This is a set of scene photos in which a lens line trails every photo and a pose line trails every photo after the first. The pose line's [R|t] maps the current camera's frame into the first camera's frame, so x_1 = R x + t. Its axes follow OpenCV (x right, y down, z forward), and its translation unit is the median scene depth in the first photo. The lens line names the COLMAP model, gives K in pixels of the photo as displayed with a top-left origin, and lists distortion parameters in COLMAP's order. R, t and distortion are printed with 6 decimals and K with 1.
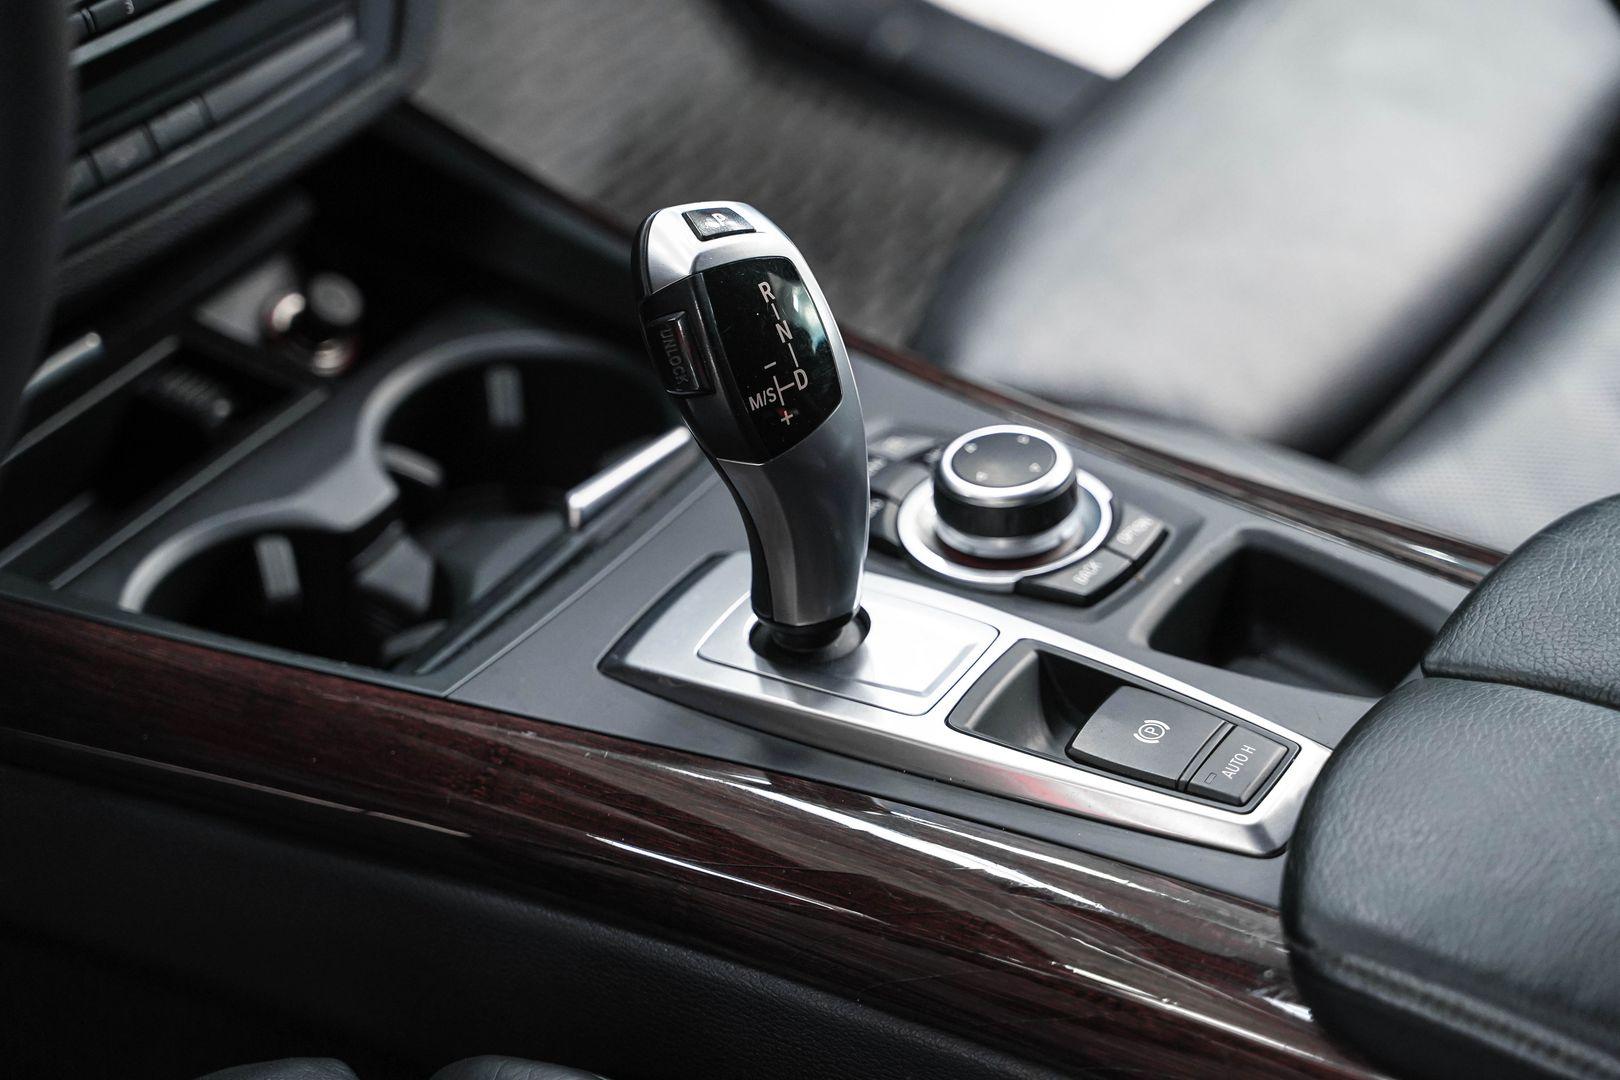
lens RADIAL K [[3557.1, 0, 810.0], [0, 3557.1, 540.0], [0, 0, 1]] dist [0.335771, -0.372096]
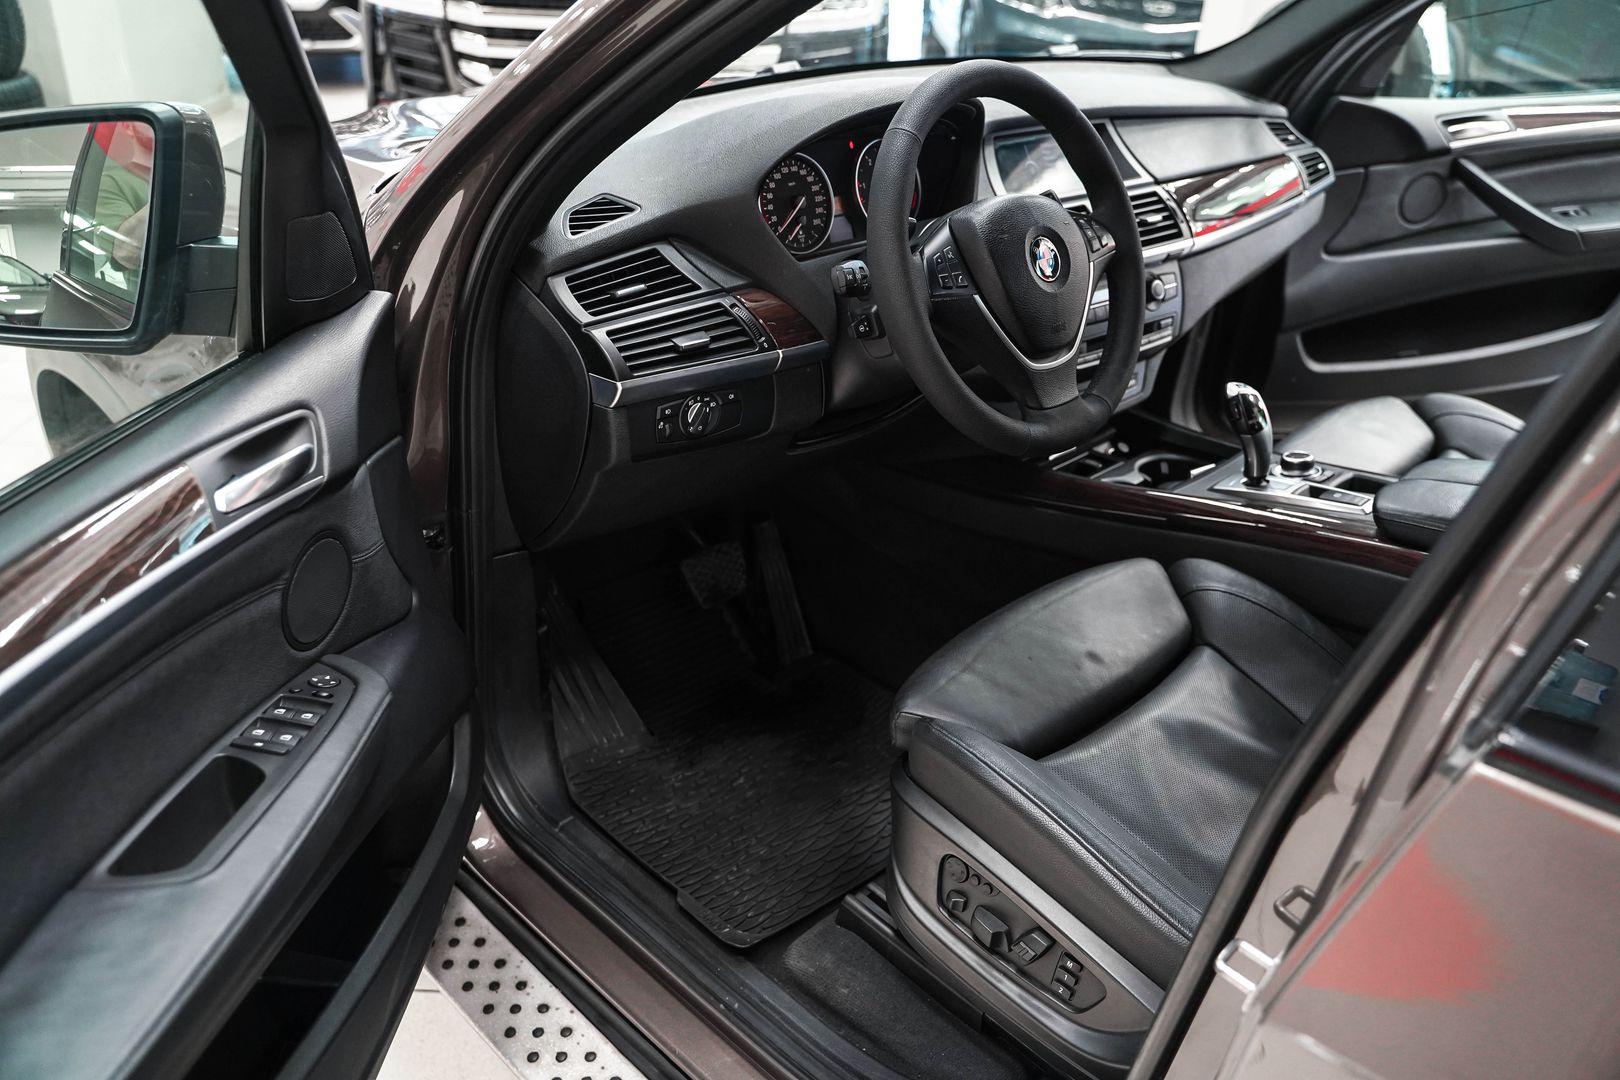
lens RADIAL K [[1307.7, 0, 810.0], [0, 1307.7, 540.0], [0, 0, 1]] dist [-0.114575, 0.088759]
pose [[0.976383, 0.045756, -0.211144, -0.195240], [-0.090338, 0.974241, -0.206623, 0.465902], [0.196251, 0.220817, 0.955367, -0.626292]]
